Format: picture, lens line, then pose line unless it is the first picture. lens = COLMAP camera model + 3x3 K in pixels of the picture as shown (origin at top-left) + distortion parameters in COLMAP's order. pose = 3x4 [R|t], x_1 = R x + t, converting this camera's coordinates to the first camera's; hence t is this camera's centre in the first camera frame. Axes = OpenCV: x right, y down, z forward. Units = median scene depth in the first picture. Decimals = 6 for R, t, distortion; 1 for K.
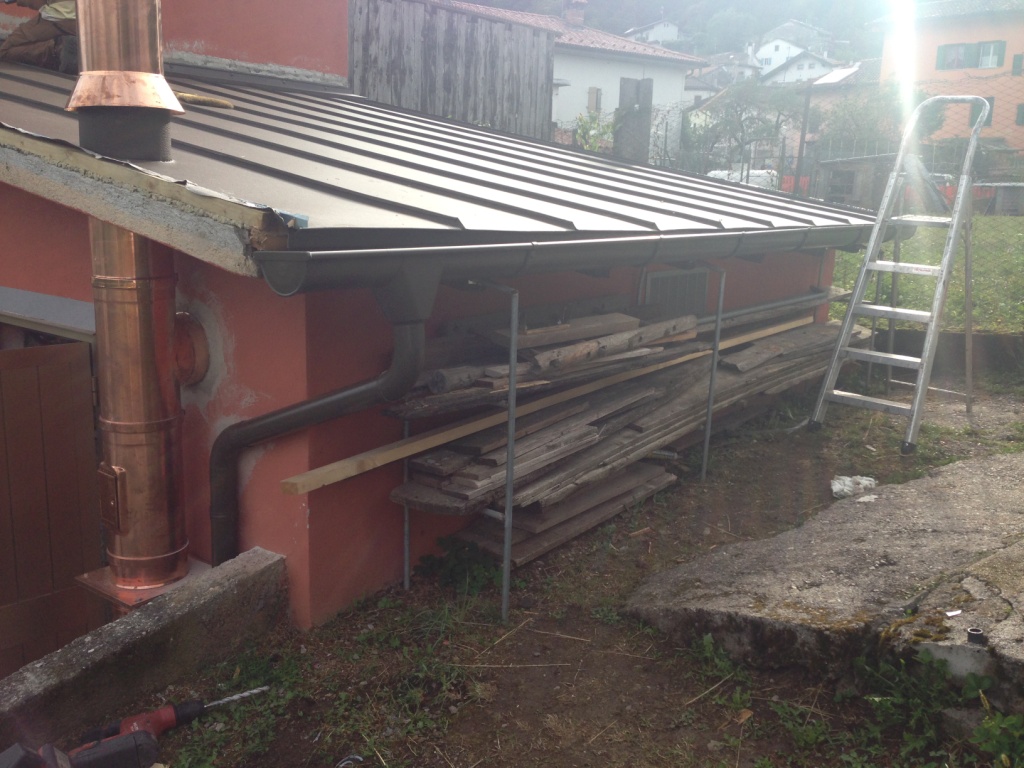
lens RADIAL K [[976.4, 0, 513.0], [0, 976.4, 401.5], [0, 0, 1]] dist [0.161865, -0.294214]
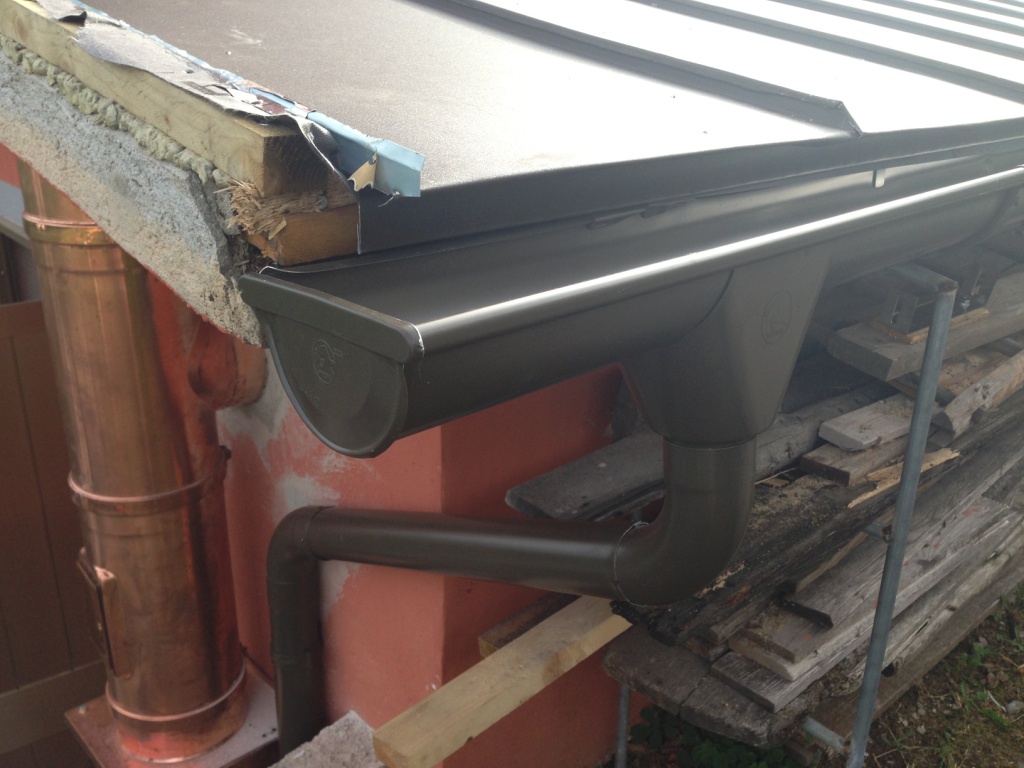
lens RADIAL K [[976.4, 0, 513.0], [0, 976.4, 401.5], [0, 0, 1]] dist [0.161865, -0.294214]
pose [[0.986458, 0.051859, -0.155602, -0.105276], [-0.025209, 0.985364, 0.168586, -0.127020], [0.162067, -0.162381, 0.973328, 0.558070]]
